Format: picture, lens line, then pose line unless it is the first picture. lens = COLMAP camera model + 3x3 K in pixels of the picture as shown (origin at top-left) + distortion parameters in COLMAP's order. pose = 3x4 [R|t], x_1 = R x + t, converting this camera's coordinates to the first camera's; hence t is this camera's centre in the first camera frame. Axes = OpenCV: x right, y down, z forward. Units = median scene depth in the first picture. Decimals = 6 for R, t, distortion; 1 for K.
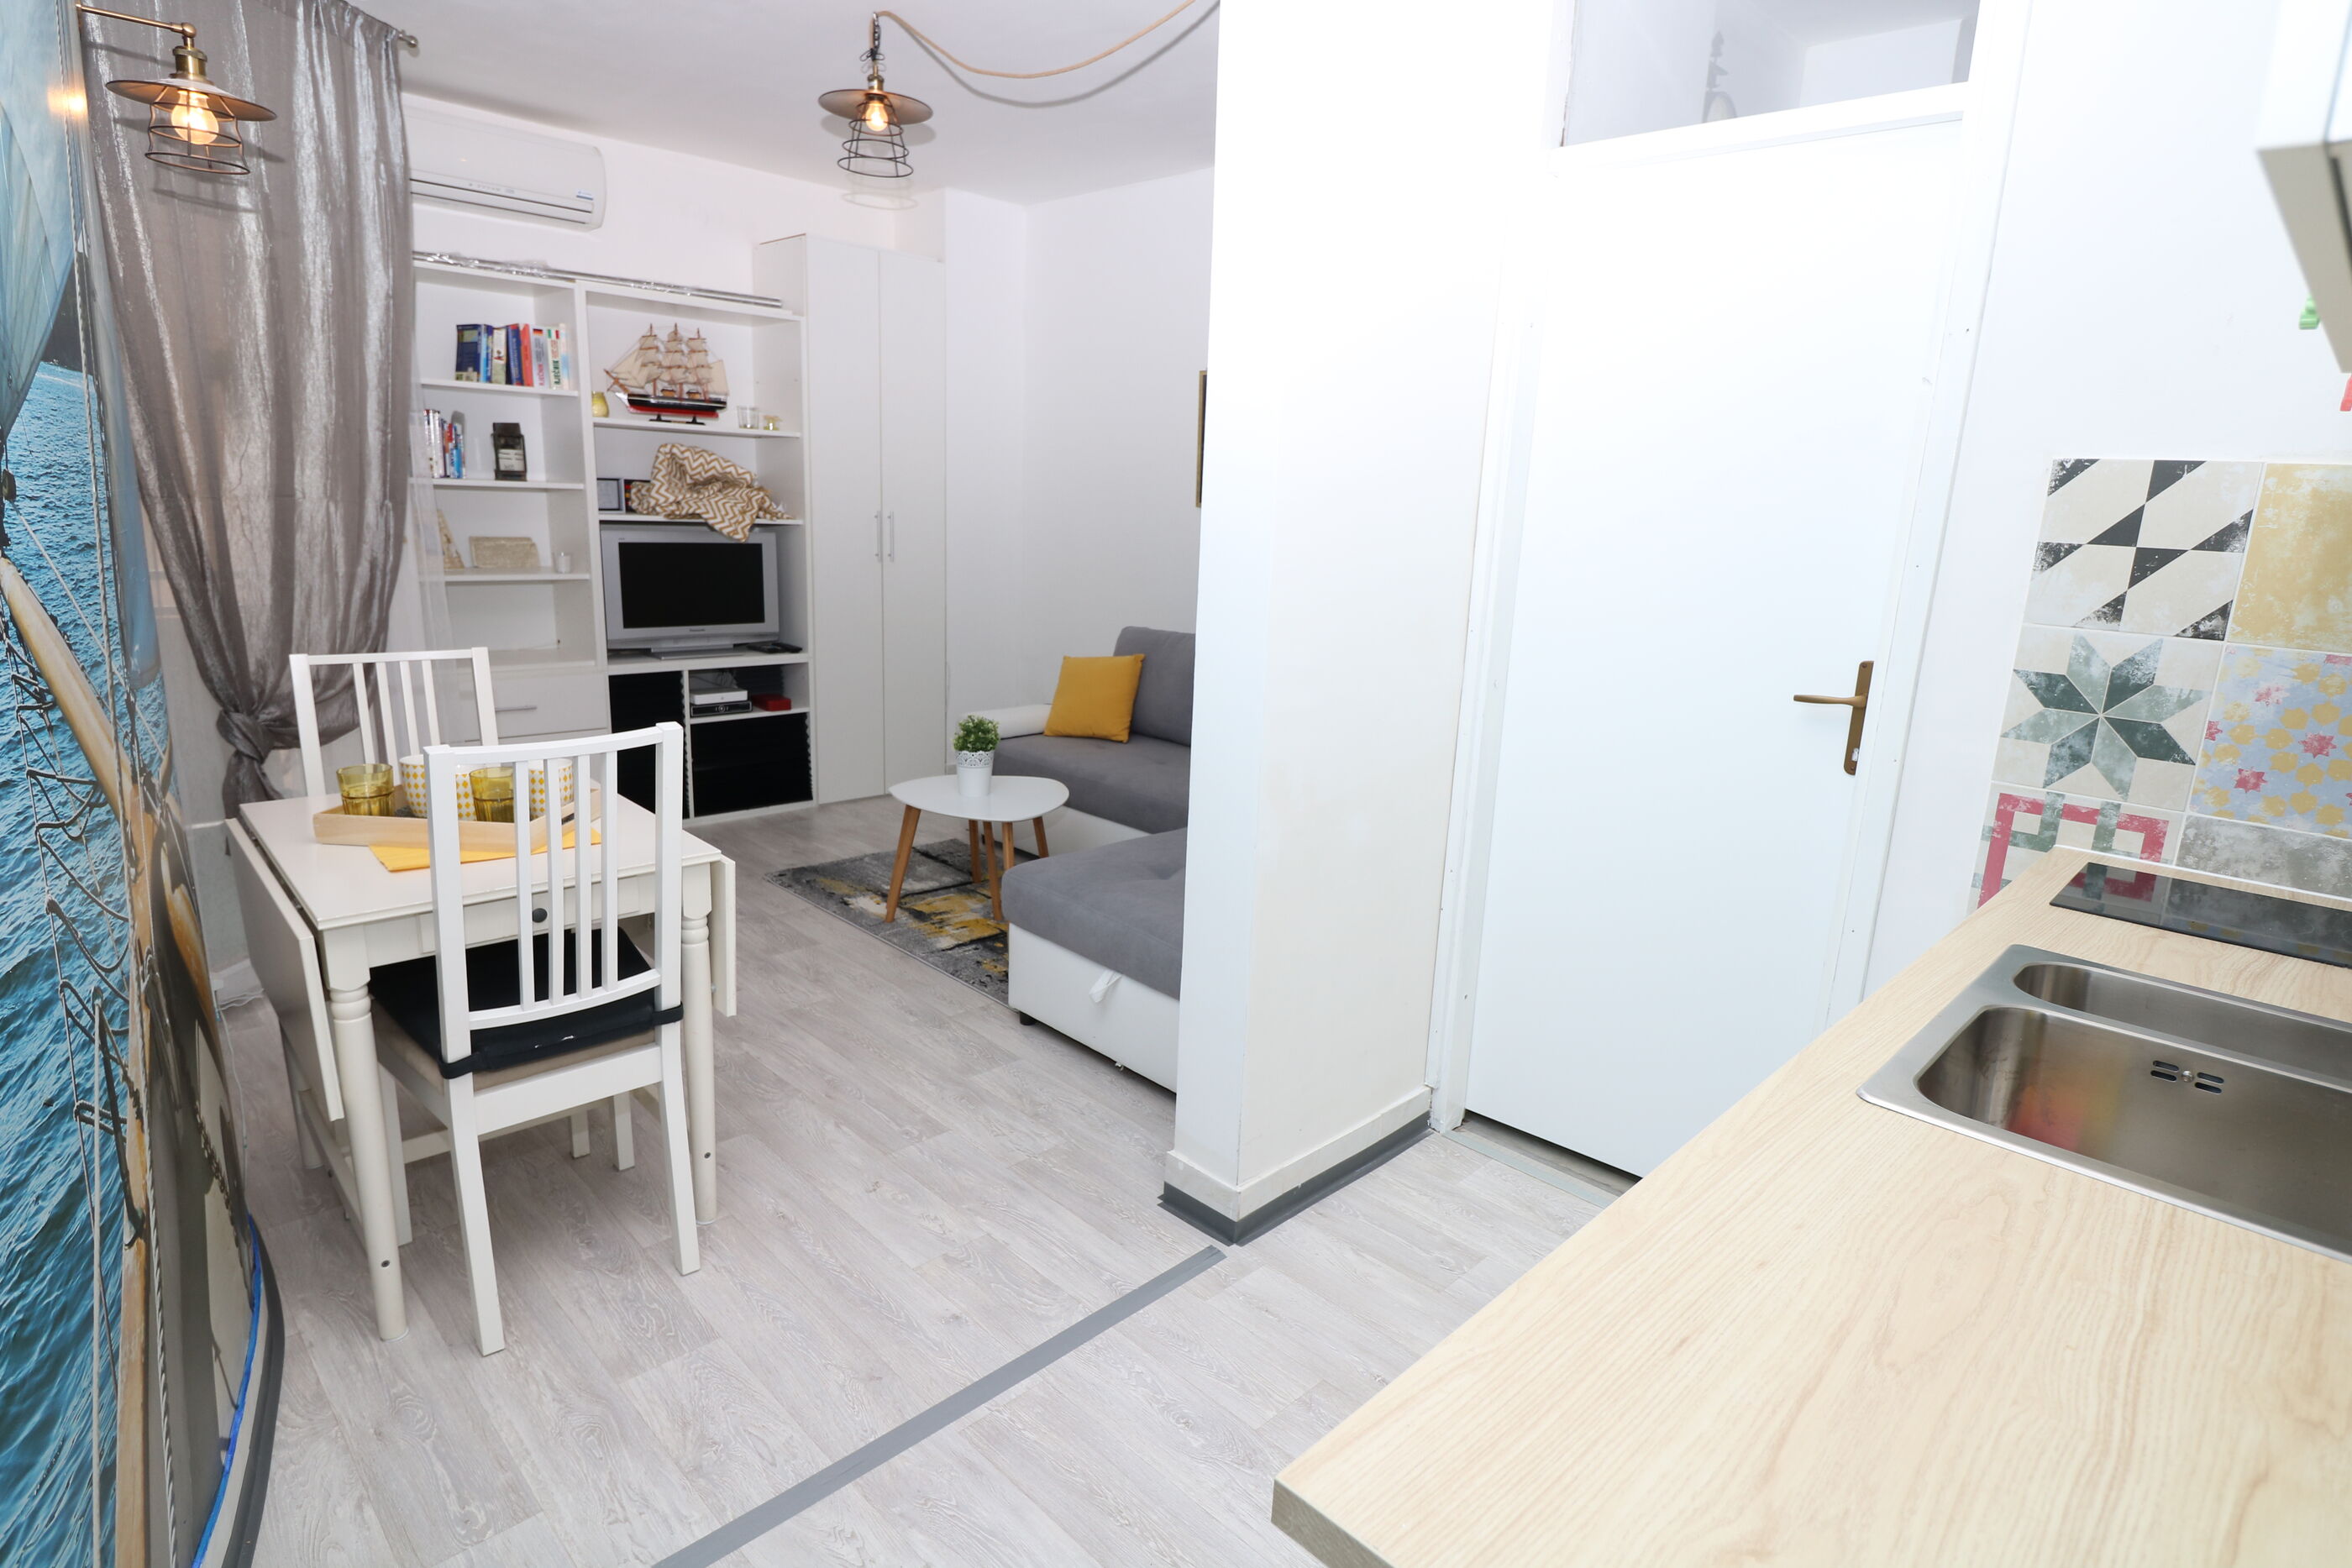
lens RADIAL K [[1203.7, 0, 1176.0], [0, 1203.7, 784.0], [0, 0, 1]] dist [-0.028045, -0.000418]
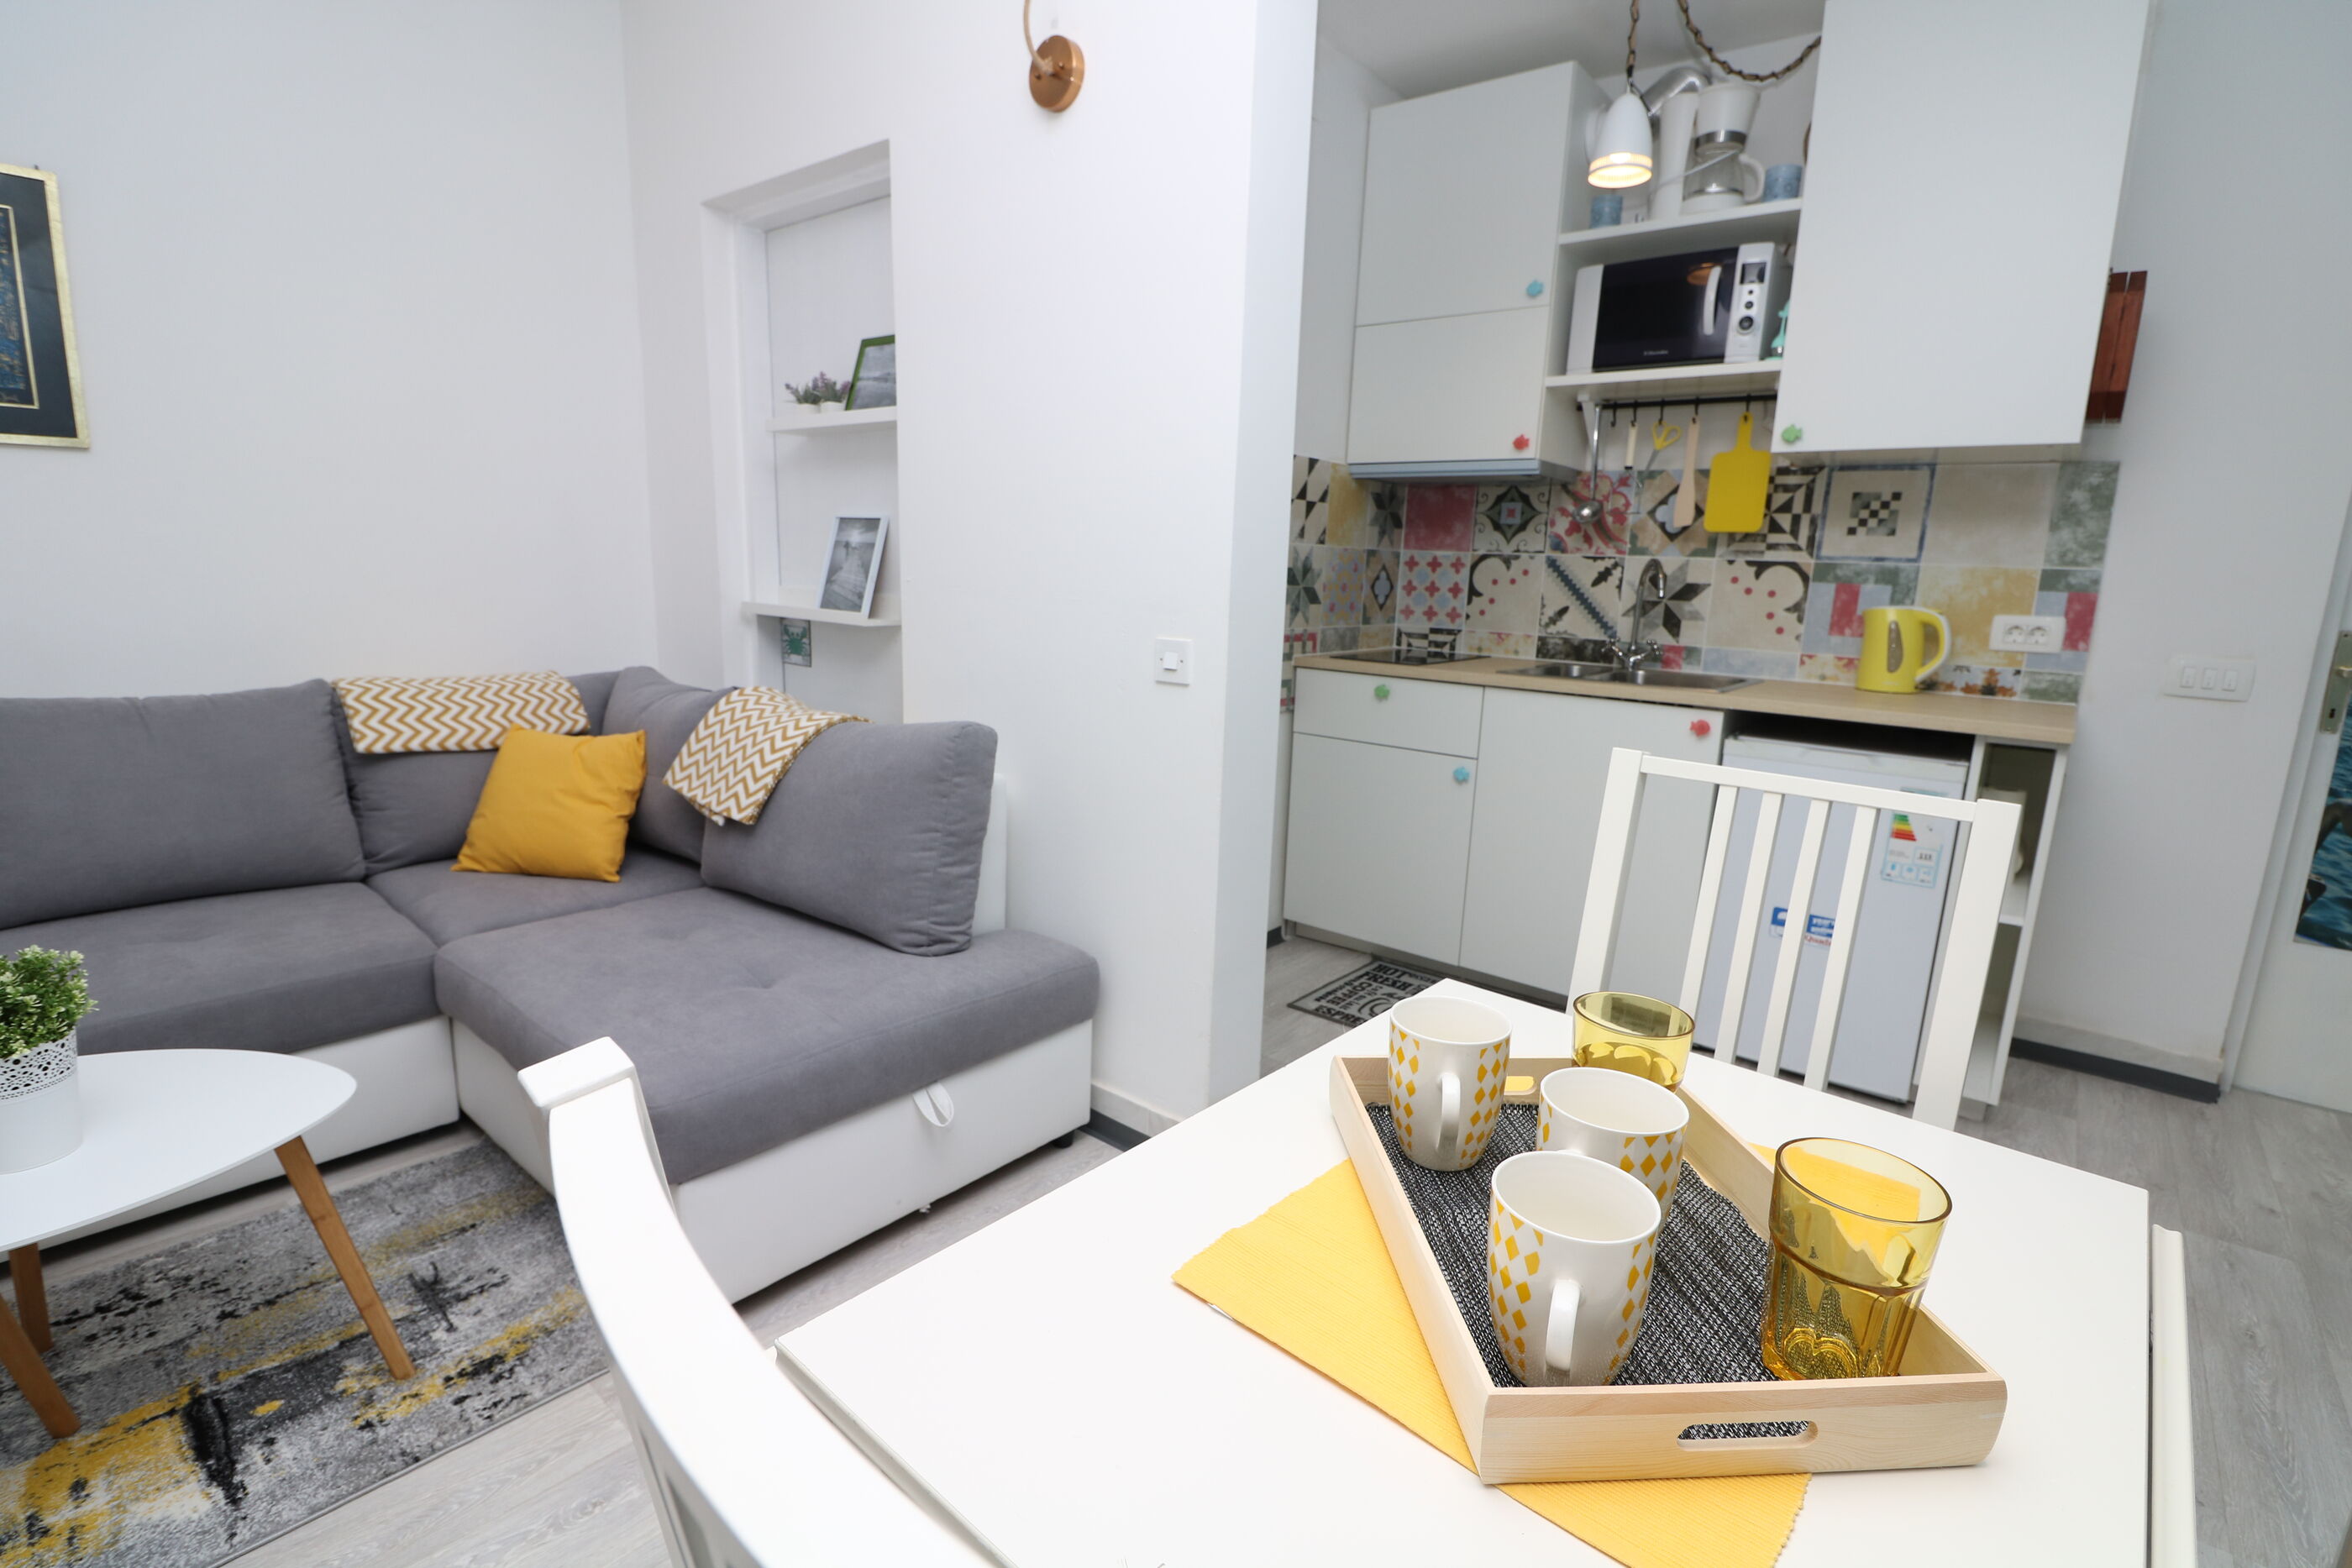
lens RADIAL K [[1087.2, 0, 1180.8], [0, 1087.2, 786.4], [0, 0, 1]] dist [-0.002809, -0.012323]
pose [[-0.099732, -0.244580, 0.964486, -1.065444], [0.187638, 0.947305, 0.259626, -0.255475], [-0.977162, 0.206867, -0.048584, 1.374167]]
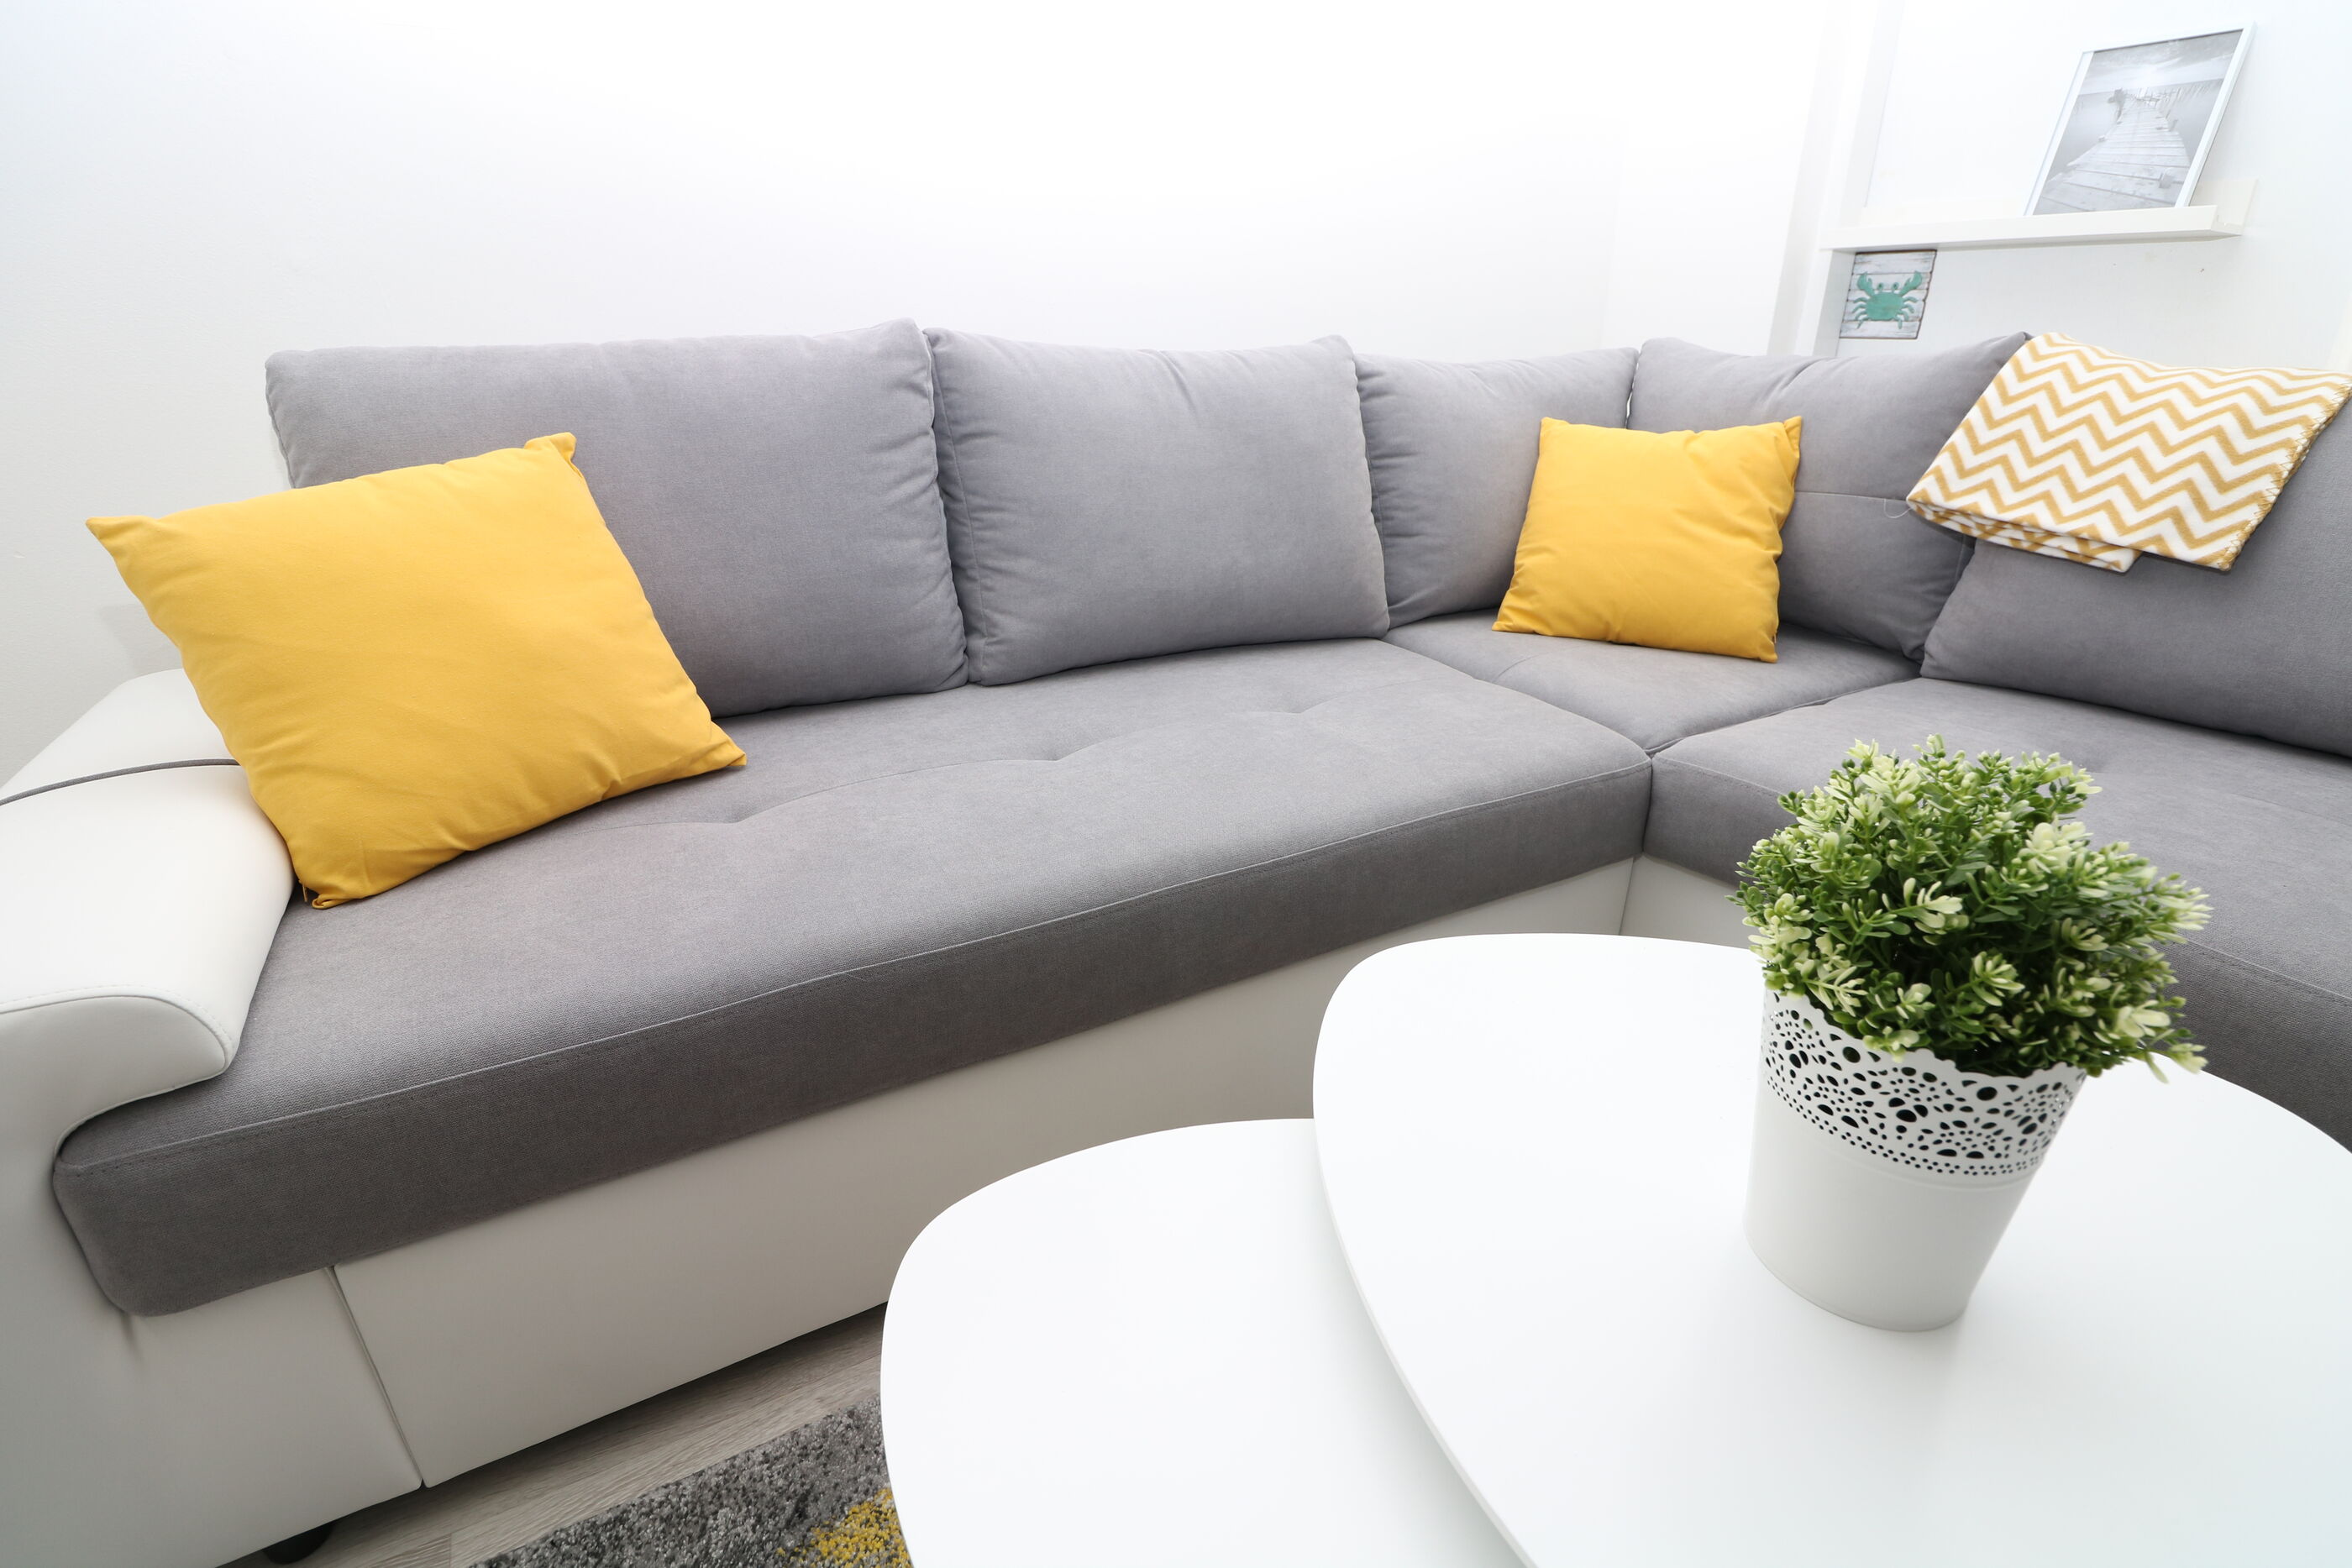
lens RADIAL K [[1096.1, 0, 1179.5], [0, 1096.1, 792.8], [0, 0, 1]] dist [-0.001041, -0.012529]
pose [[0.238080, -0.411031, 0.879984, -0.617733], [0.227020, 0.904489, 0.361057, -0.245905], [-0.944341, 0.113813, 0.308653, 2.229582]]
